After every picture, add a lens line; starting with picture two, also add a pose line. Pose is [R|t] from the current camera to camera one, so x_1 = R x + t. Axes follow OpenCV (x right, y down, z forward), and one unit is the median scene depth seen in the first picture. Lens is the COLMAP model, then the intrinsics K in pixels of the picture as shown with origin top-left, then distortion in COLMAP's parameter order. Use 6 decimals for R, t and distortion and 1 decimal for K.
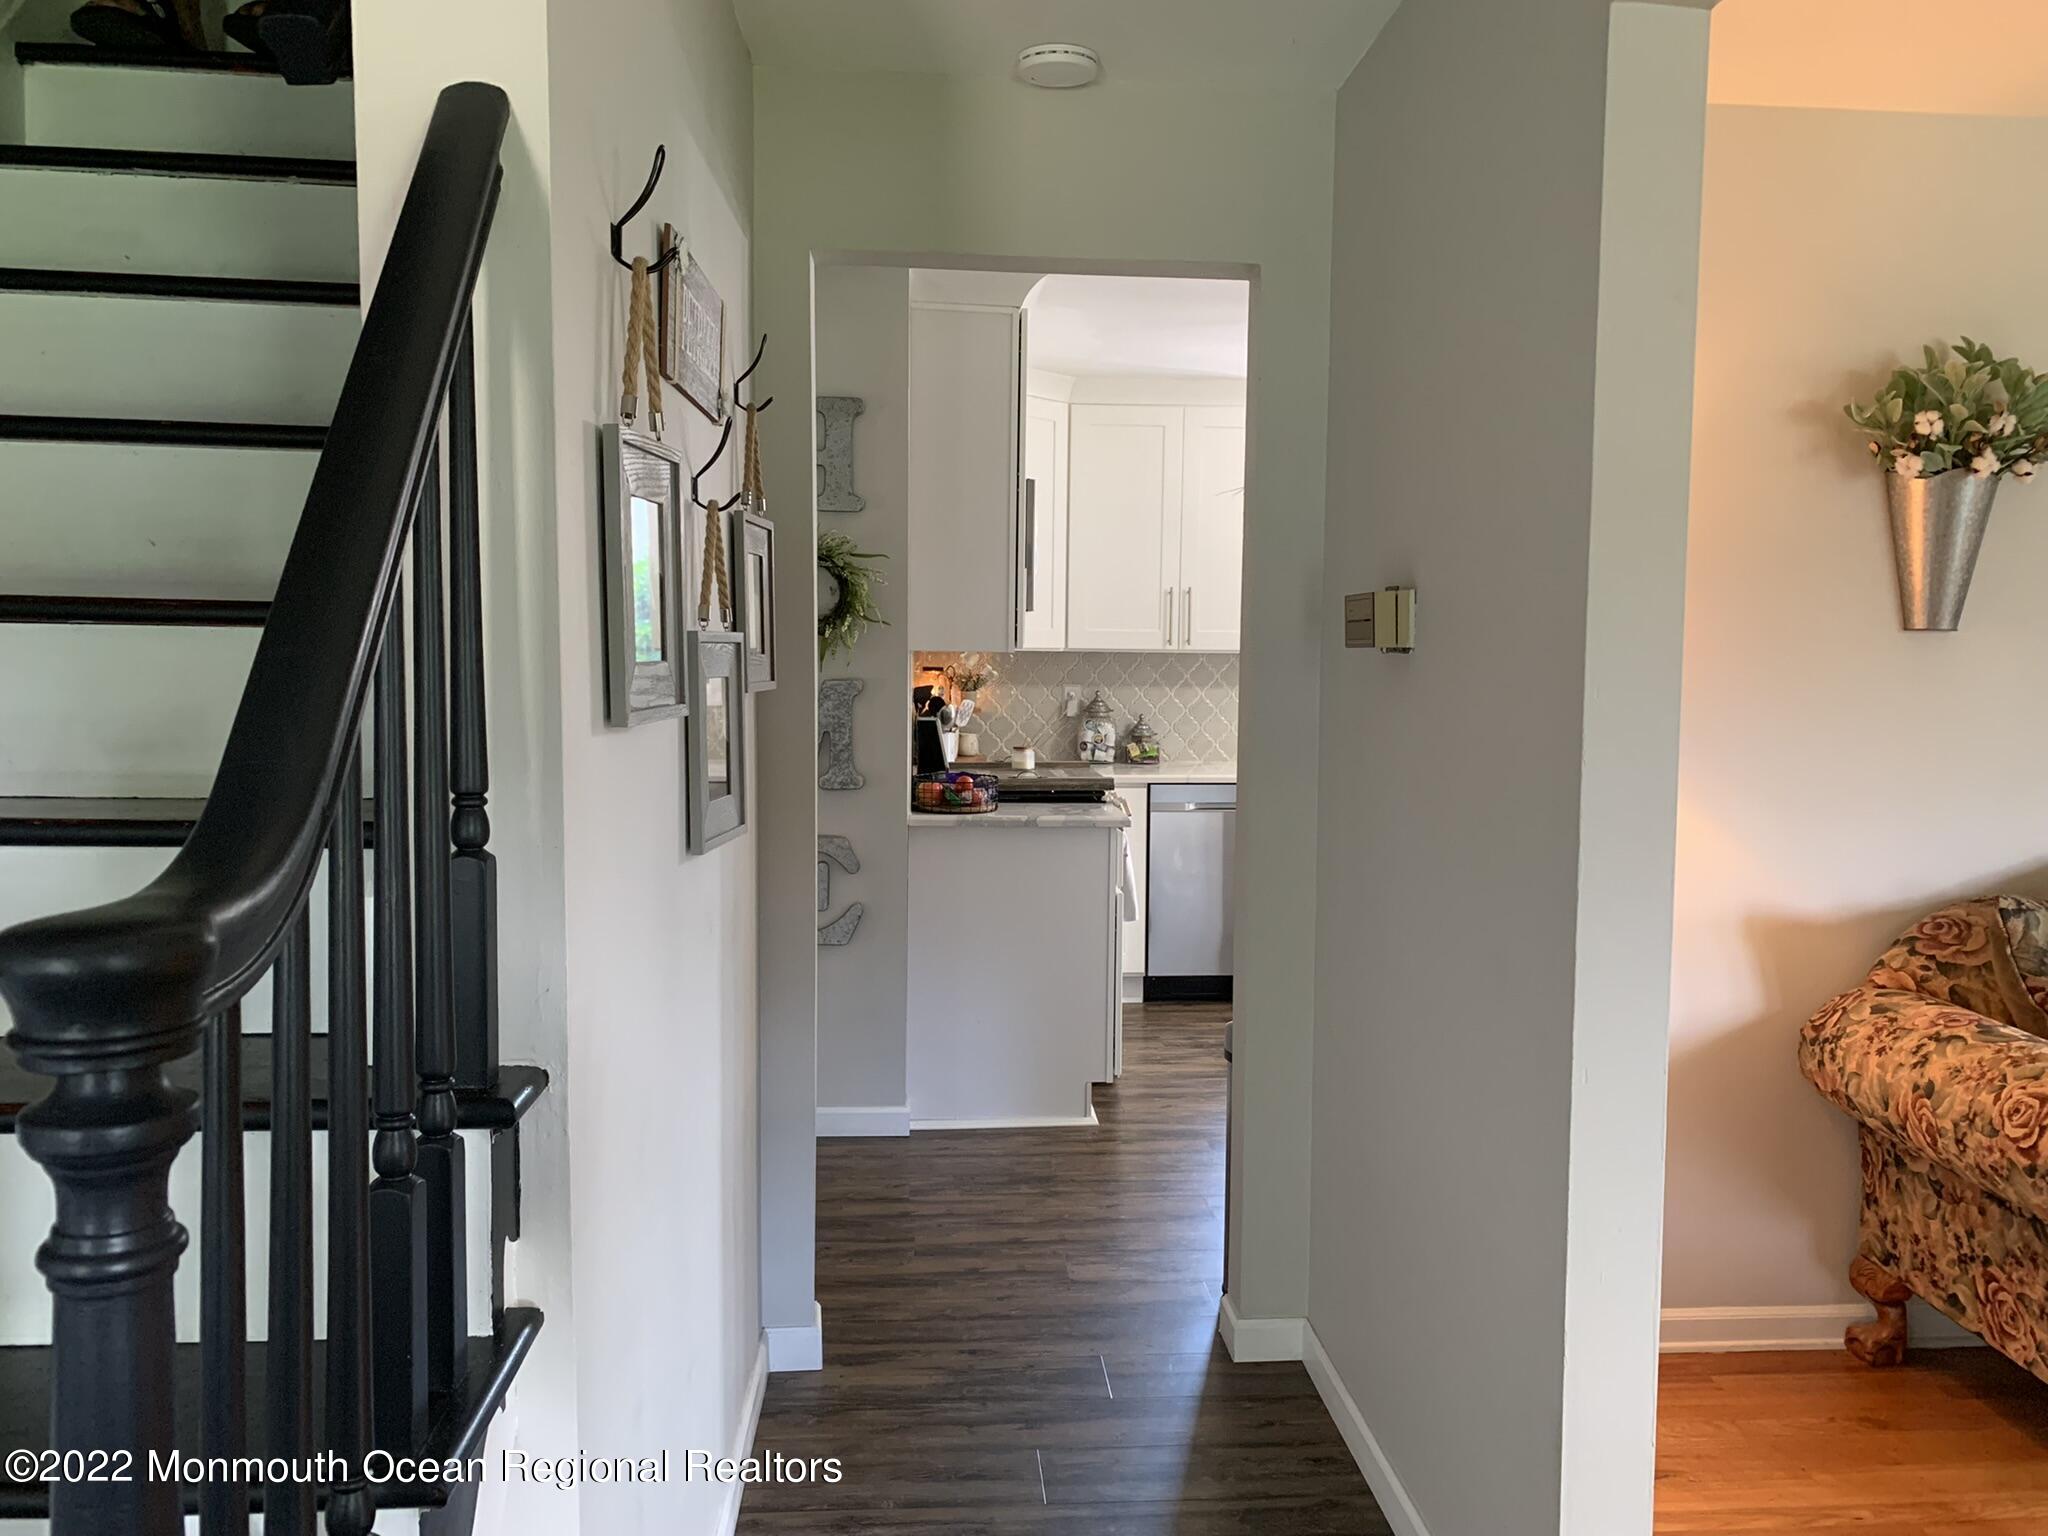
lens RADIAL K [[1582.1, 0, 1035.0], [0, 1582.1, 763.0], [0, 0, 1]] dist [0.003270, 0.003635]
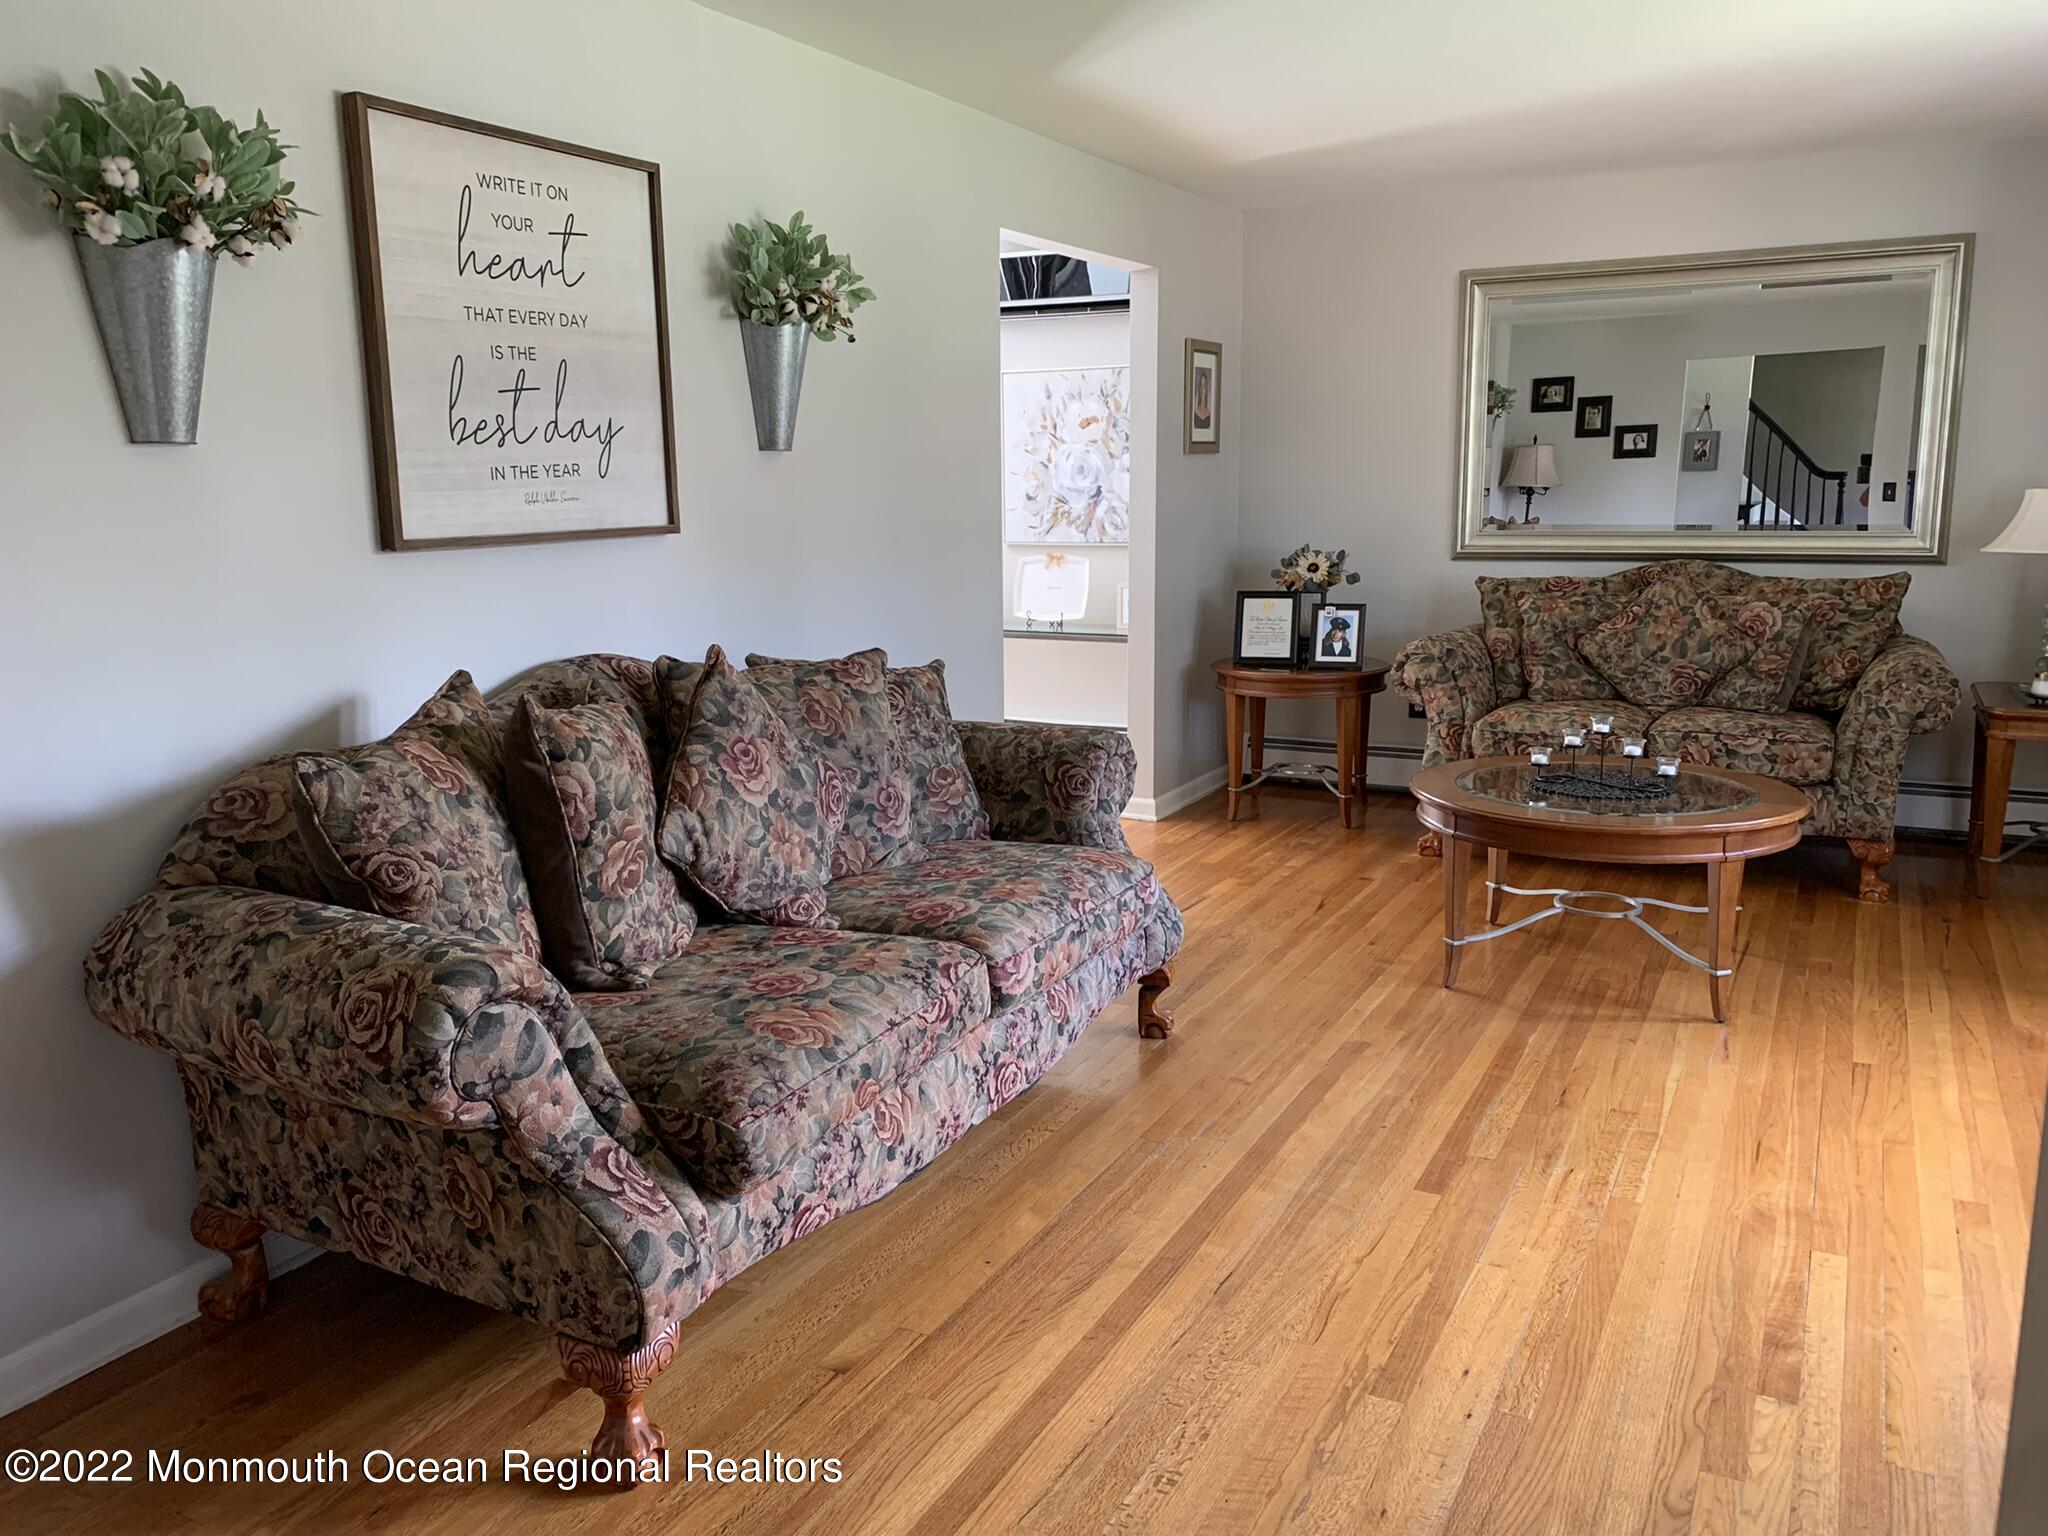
lens RADIAL K [[1582.1, 0, 1032.9], [0, 1582.1, 759.6], [0, 0, 1]] dist [0.003270, 0.003635]
pose [[0.526475, -0.170075, 0.833006, 0.101458], [0.076926, 0.985297, 0.152550, -0.014498], [-0.846703, -0.016234, 0.531818, 0.200102]]
